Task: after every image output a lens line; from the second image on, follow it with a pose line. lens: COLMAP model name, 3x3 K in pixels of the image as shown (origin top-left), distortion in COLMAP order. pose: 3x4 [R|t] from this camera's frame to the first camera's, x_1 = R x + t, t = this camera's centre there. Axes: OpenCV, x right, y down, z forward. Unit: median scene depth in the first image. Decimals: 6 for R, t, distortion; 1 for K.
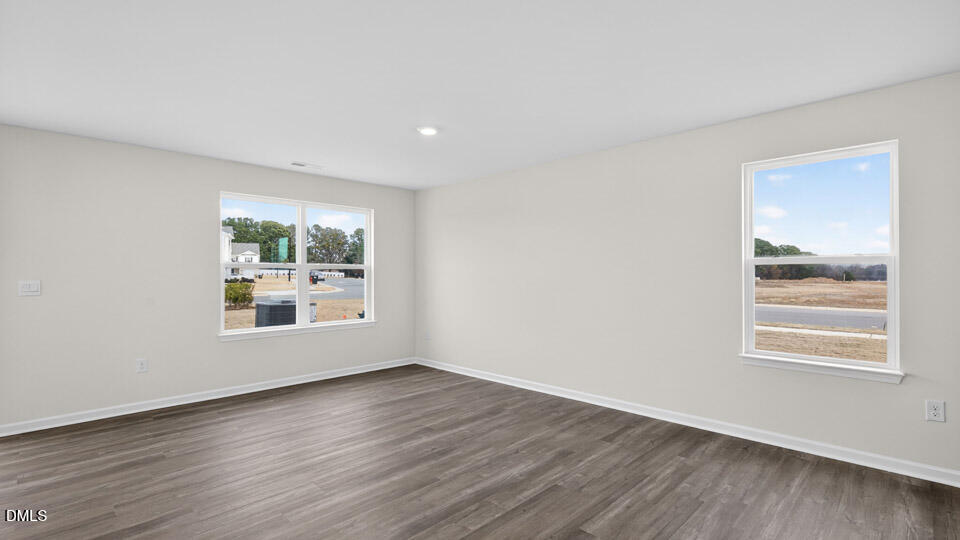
lens RADIAL K [[446.2, 0, 484.3], [0, 446.2, 274.5], [0, 0, 1]] dist [0.002148, 0.000009]
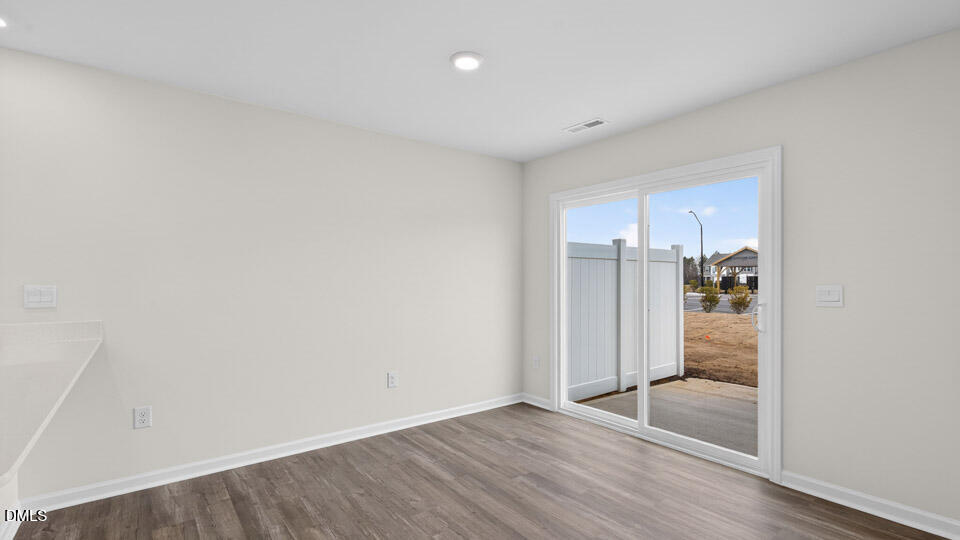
lens RADIAL K [[440.7, 0, 482.5], [0, 440.7, 282.9], [0, 0, 1]] dist [0.000793, -0.000175]
pose [[-0.140952, 0.007122, -0.989991, -0.242371], [0.005788, 0.999963, 0.006370, 0.002136], [0.990000, -0.004833, -0.140988, 0.531086]]
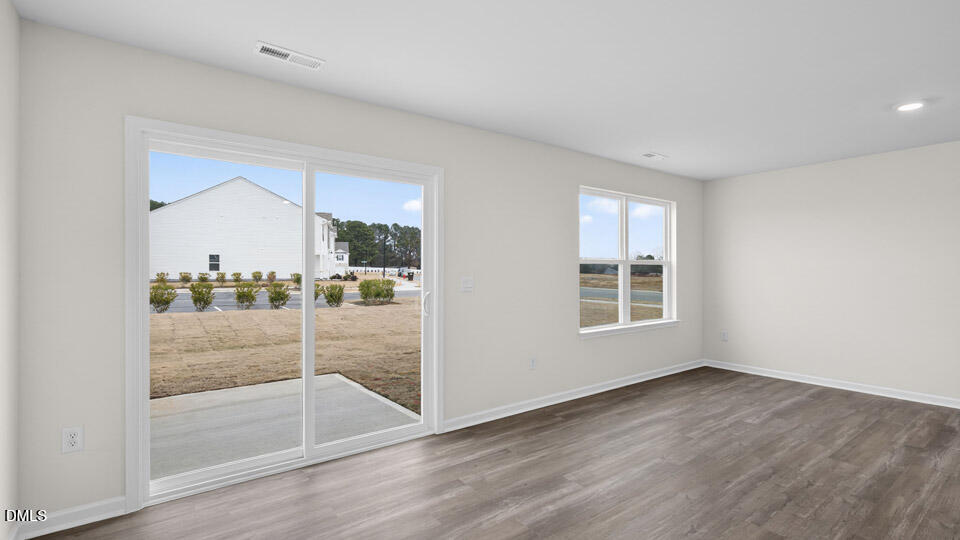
lens RADIAL K [[440.7, 0, 482.5], [0, 440.7, 282.9], [0, 0, 1]] dist [0.000793, -0.000175]
pose [[0.988564, 0.003591, -0.150762, -0.794766], [0.000469, 0.999638, 0.026883, -0.000396], [0.150804, -0.026646, 0.988205, 0.022000]]
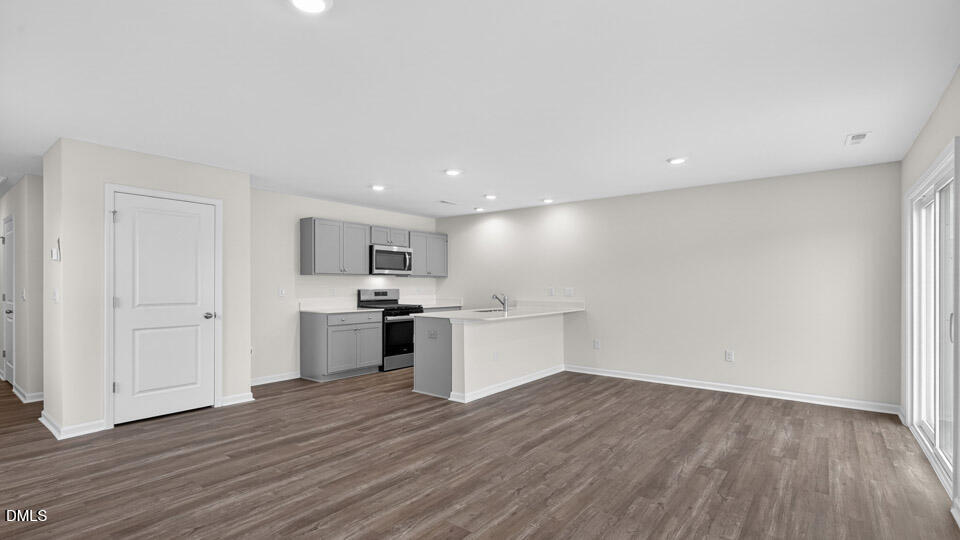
lens RADIAL K [[440.7, 0, 482.5], [0, 440.7, 282.9], [0, 0, 1]] dist [0.000793, -0.000175]
pose [[-0.992998, 0.001007, -0.118123, -0.251290], [0.001942, 0.999968, -0.007805, 0.004028], [0.118112, -0.007979, -0.992968, 1.465108]]
